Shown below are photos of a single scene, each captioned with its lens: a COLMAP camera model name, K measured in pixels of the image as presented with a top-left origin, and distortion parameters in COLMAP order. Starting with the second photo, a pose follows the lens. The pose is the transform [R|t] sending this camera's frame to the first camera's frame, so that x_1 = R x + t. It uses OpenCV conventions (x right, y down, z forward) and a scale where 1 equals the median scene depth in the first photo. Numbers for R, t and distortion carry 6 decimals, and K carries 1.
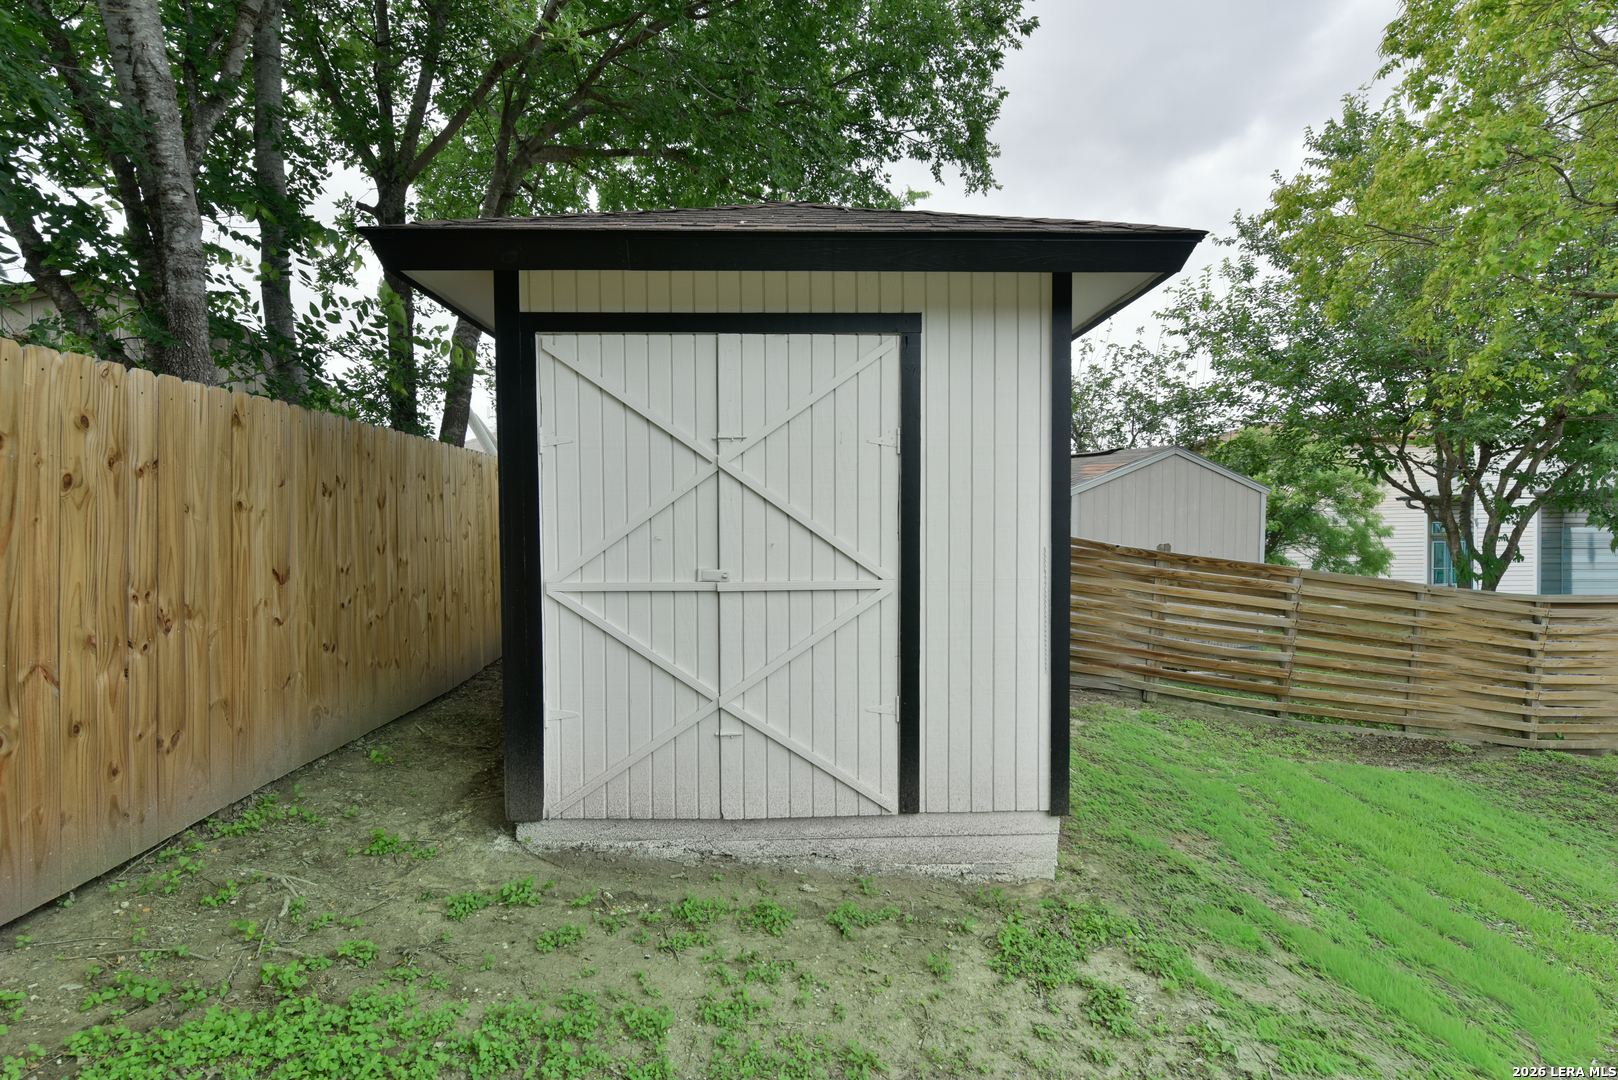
lens RADIAL K [[790.7, 0, 809.0], [0, 790.7, 540.0], [0, 0, 1]] dist [0.000133, 0.000017]
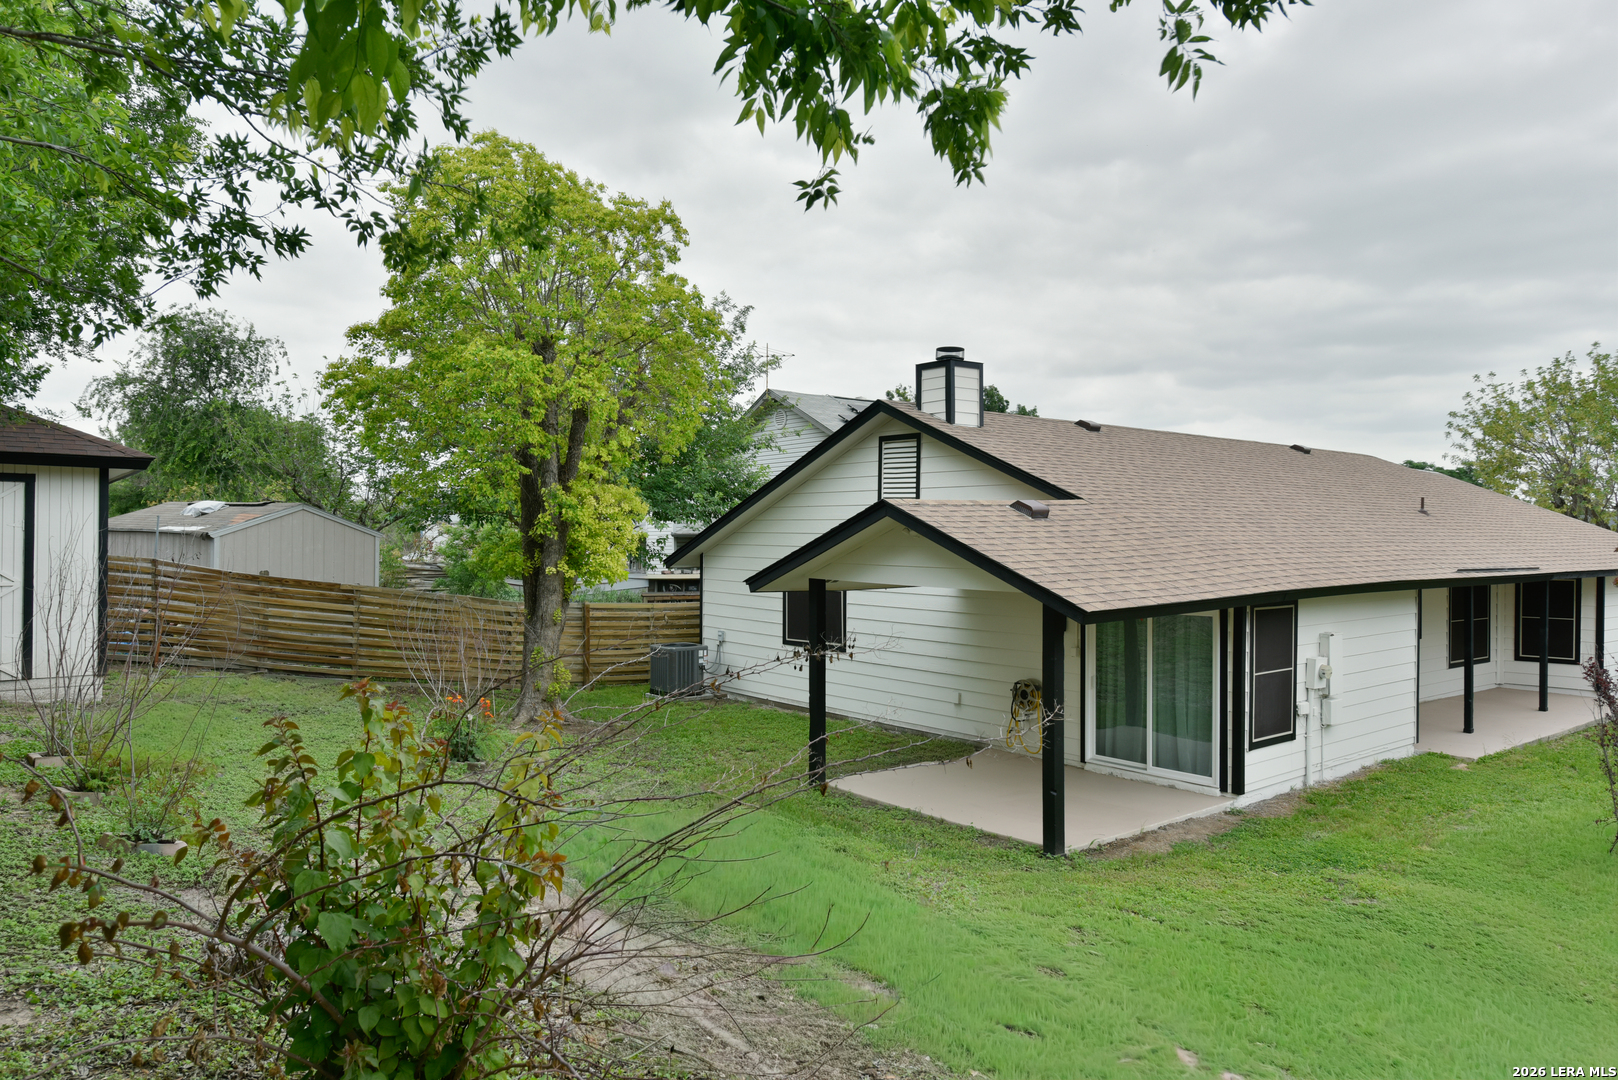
lens RADIAL K [[1081.7, 0, 809.0], [0, 1081.7, 540.0], [0, 0, 1]] dist [0.003553, 0.000205]
pose [[0.800053, 0.011820, 0.599813, 0.019840], [0.007638, 0.999524, -0.029885, 0.016037], [-0.599881, 0.028491, 0.799582, -1.351969]]
